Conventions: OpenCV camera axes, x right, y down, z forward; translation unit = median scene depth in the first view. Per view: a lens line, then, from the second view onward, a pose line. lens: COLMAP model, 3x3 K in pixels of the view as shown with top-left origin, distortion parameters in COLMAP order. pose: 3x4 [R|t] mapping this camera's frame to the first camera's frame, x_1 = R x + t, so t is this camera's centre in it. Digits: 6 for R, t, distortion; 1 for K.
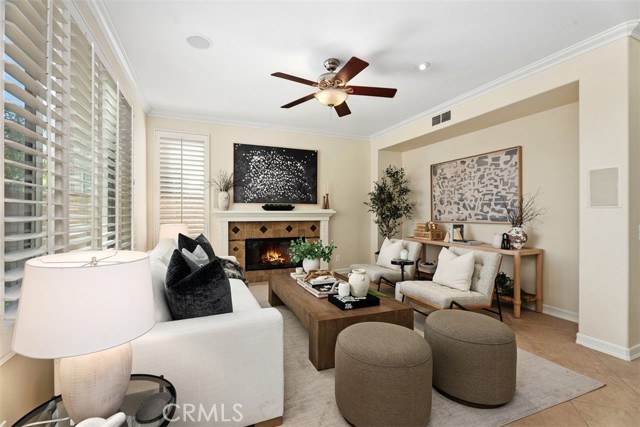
lens RADIAL K [[288.2, 0, 324.9], [0, 288.2, 211.9], [0, 0, 1]] dist [-0.004526, 0.000429]
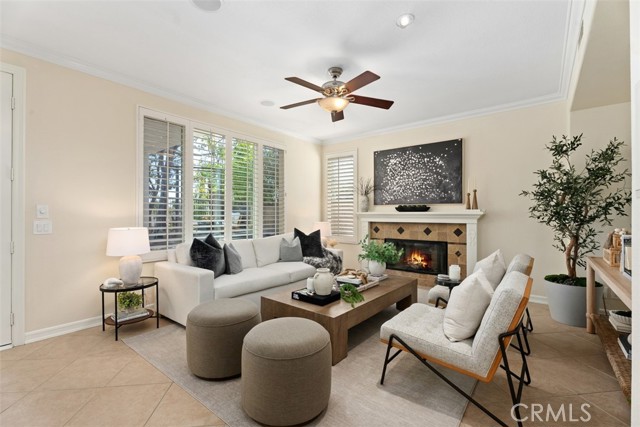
lens RADIAL K [[288.2, 0, 320.3], [0, 288.2, 215.5], [0, 0, 1]] dist [-0.004526, 0.000429]
pose [[0.466658, 0.002822, -0.884433, 0.544311], [0.000755, 0.999993, 0.003590, 0.004534], [0.884438, -0.002343, 0.466653, 0.276421]]
